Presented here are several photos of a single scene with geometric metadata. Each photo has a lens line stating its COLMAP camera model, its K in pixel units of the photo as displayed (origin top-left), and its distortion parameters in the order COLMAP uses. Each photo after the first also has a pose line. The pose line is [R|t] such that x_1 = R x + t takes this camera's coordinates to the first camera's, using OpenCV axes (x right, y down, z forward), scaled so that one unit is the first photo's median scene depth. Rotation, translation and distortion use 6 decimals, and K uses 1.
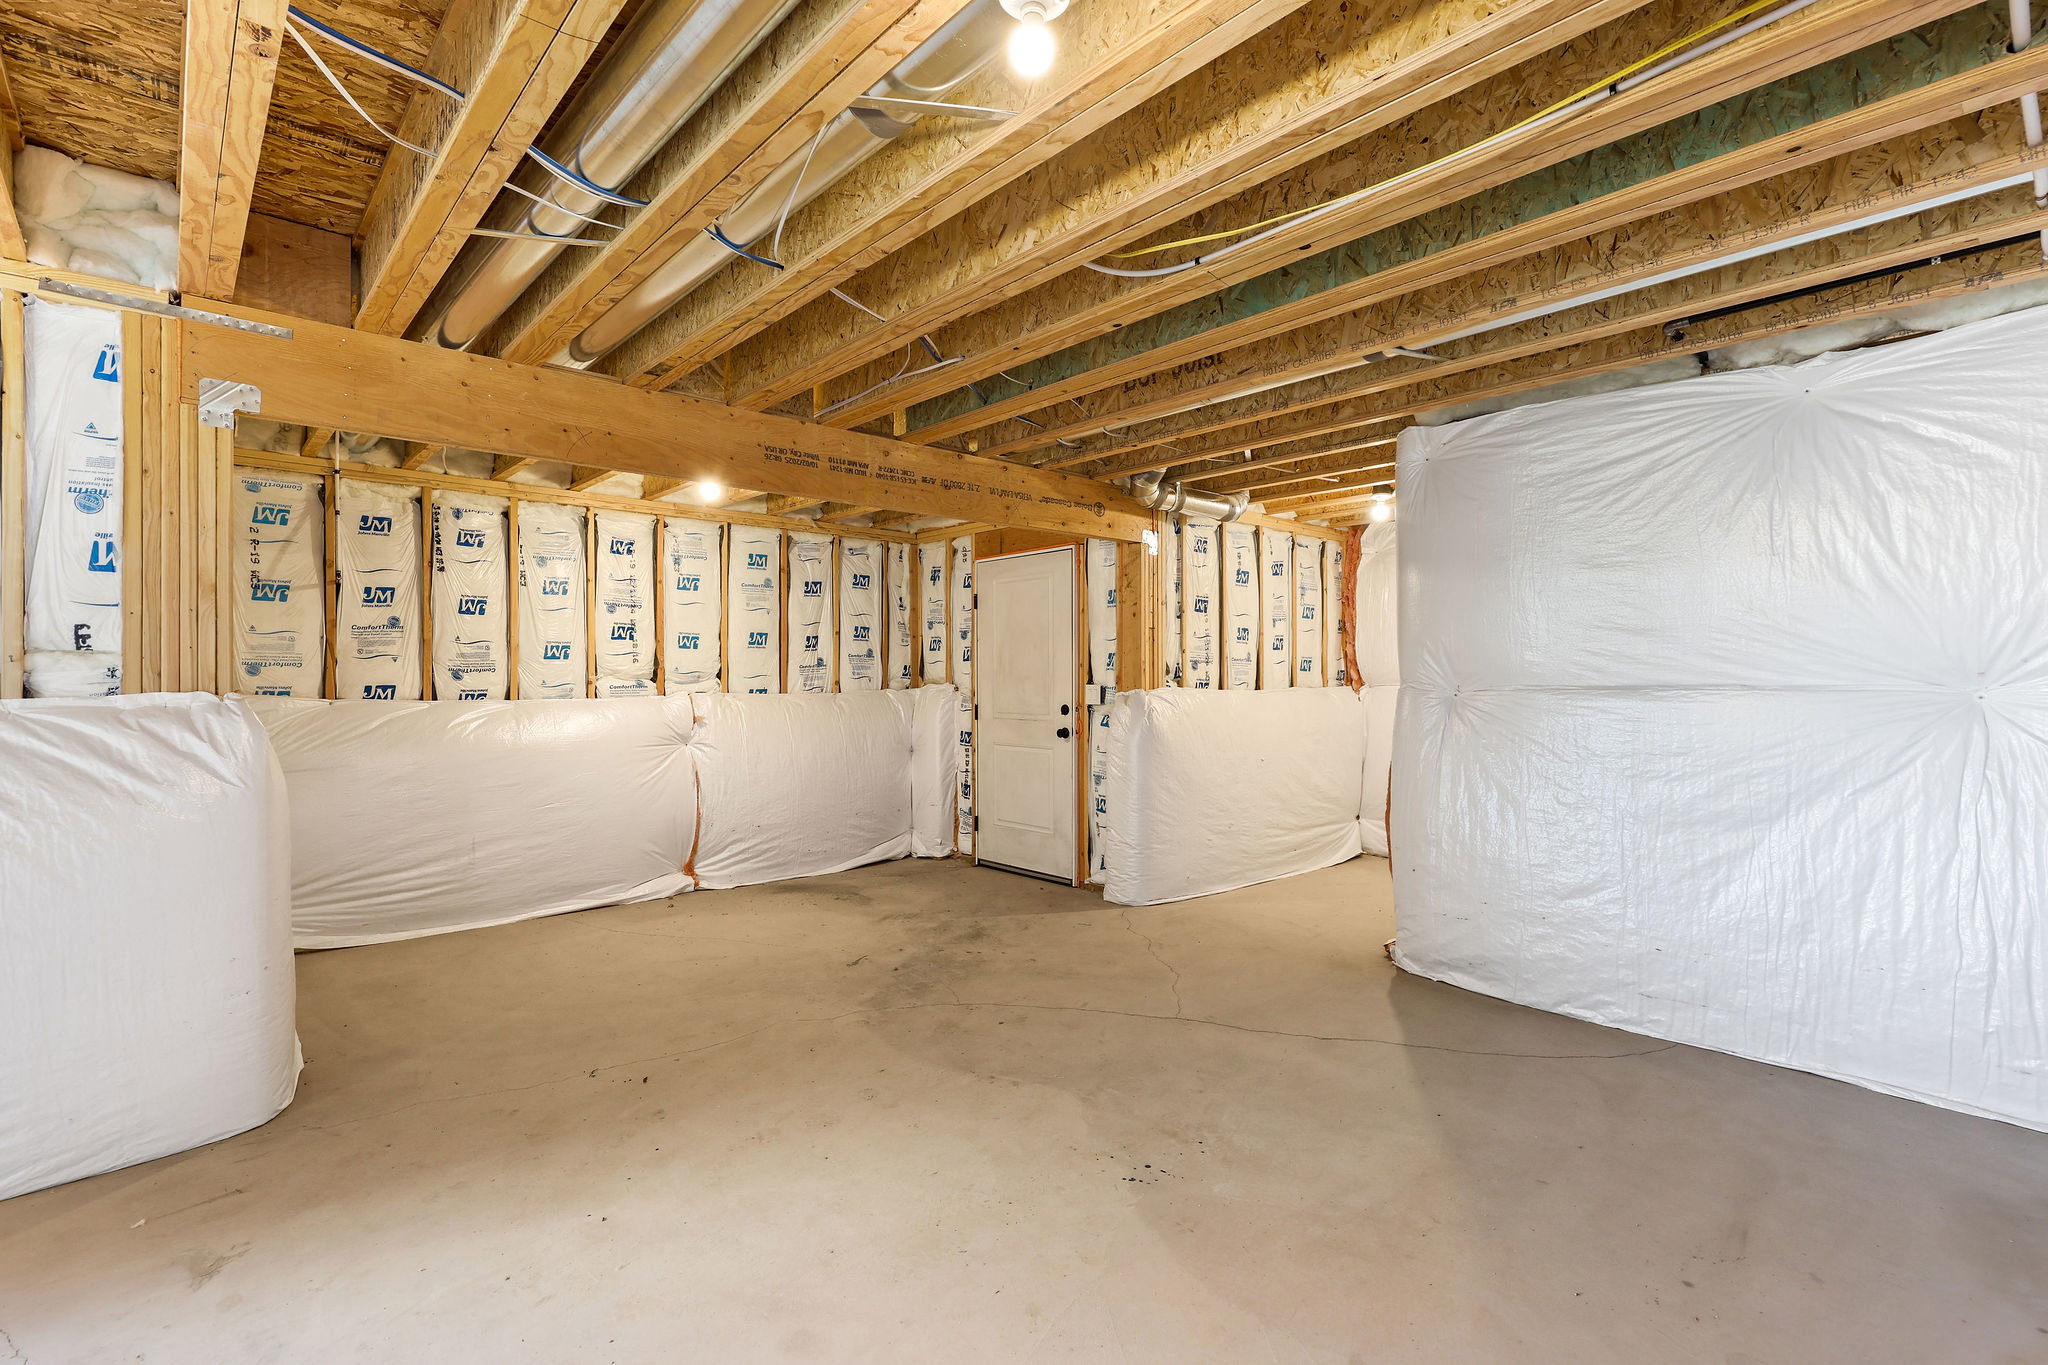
lens RADIAL K [[935.7, 0, 1013.5], [0, 935.7, 678.2], [0, 0, 1]] dist [0.002574, 0.001245]
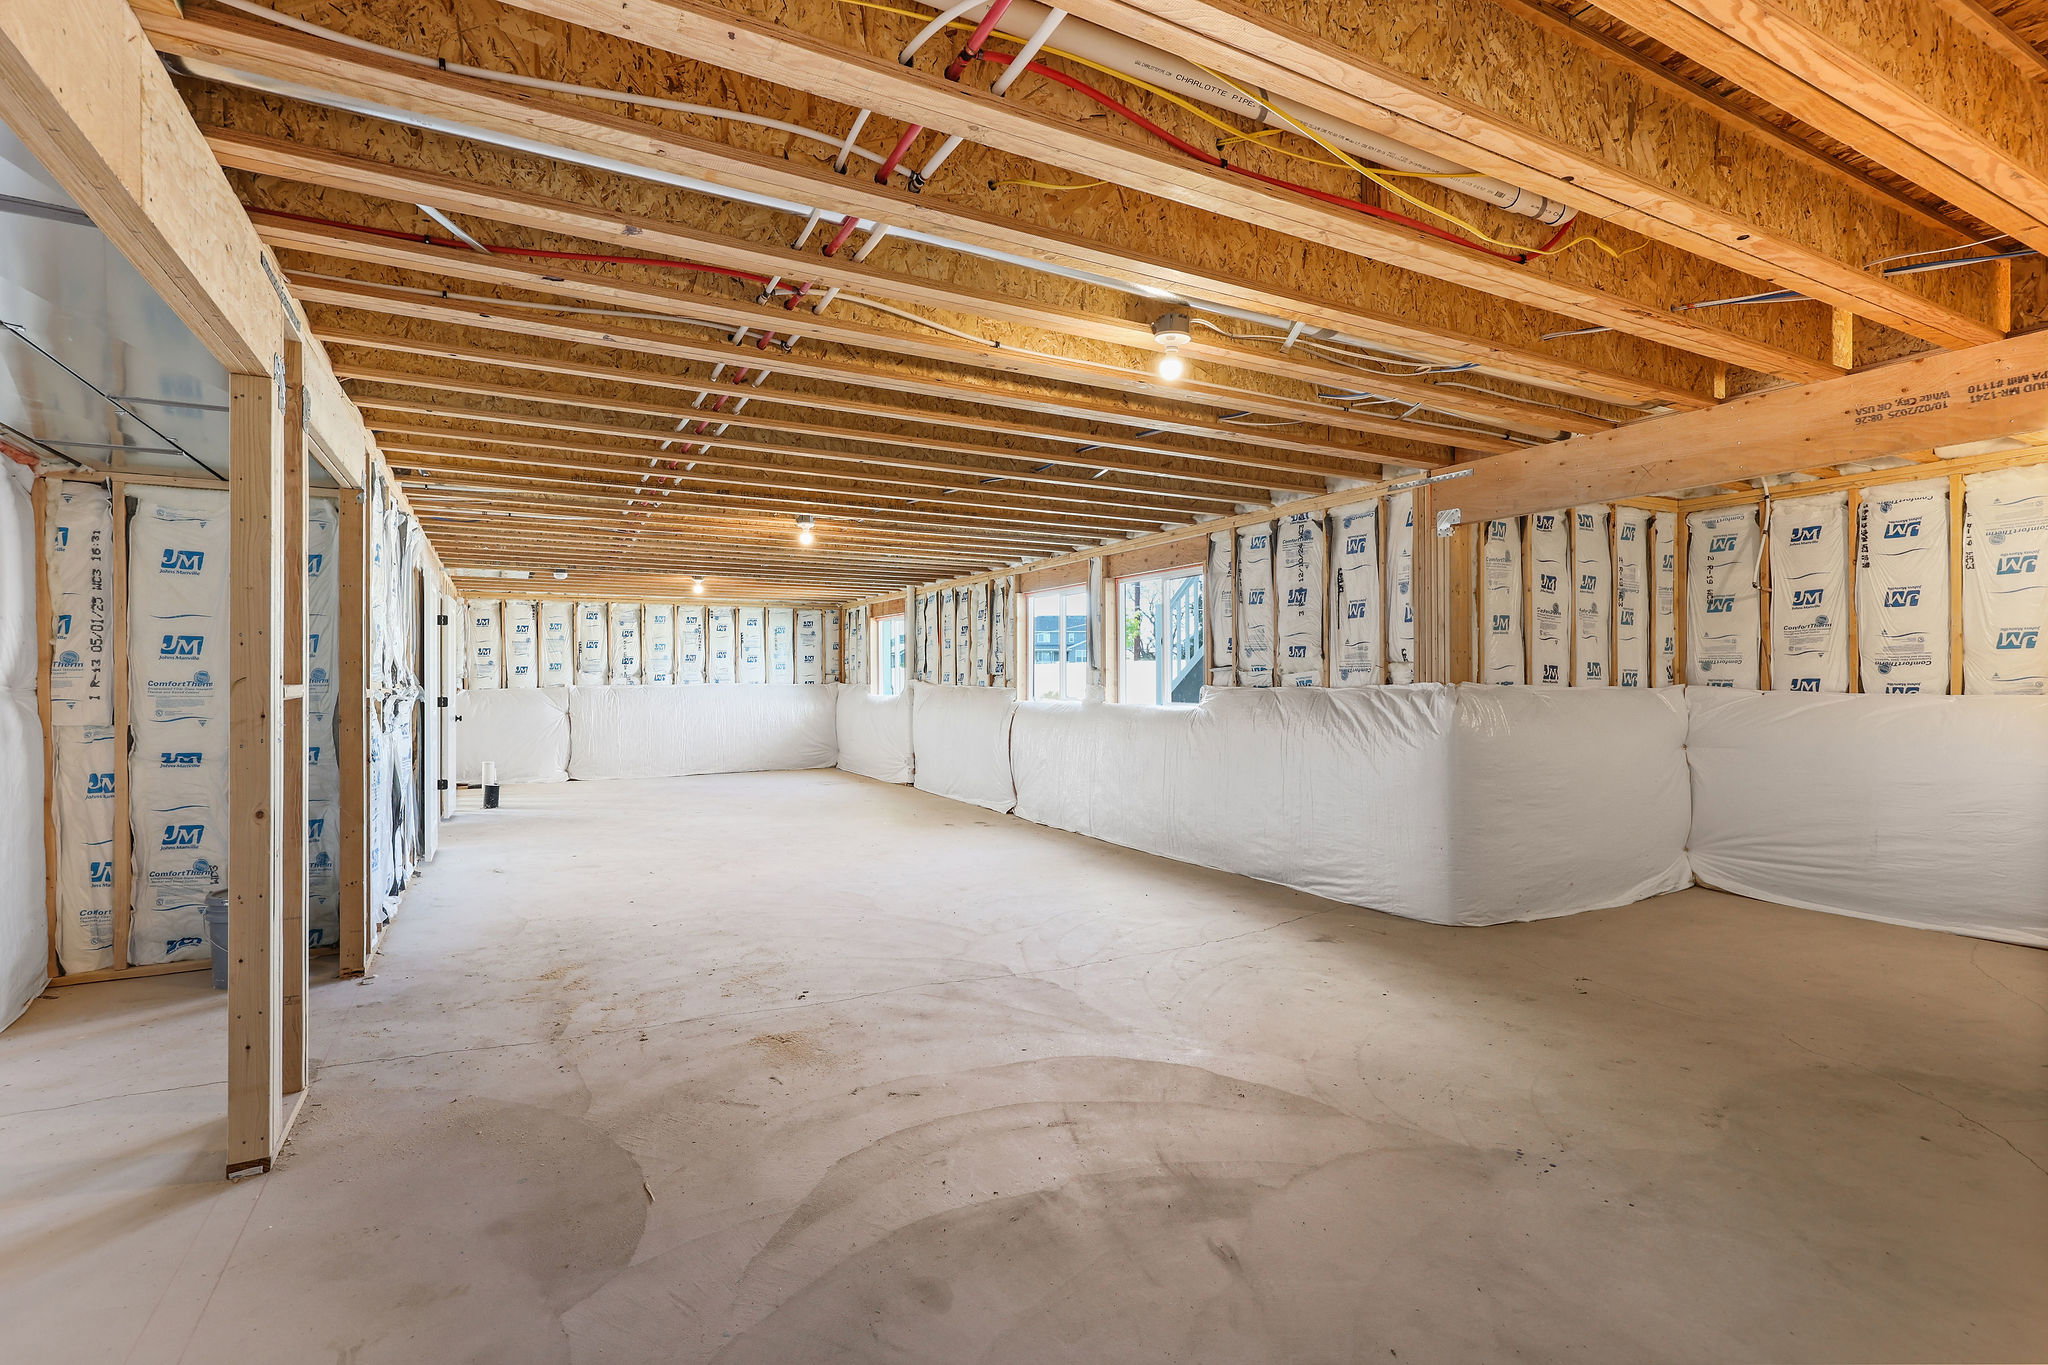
lens RADIAL K [[935.7, 0, 1011.7], [0, 935.7, 678.7], [0, 0, 1]] dist [0.002574, 0.001245]
pose [[-0.234352, 0.002648, -0.972148, 0.637224], [0.006668, 0.999977, 0.001116, 0.000221], [0.972129, -0.006220, -0.234365, 0.347117]]
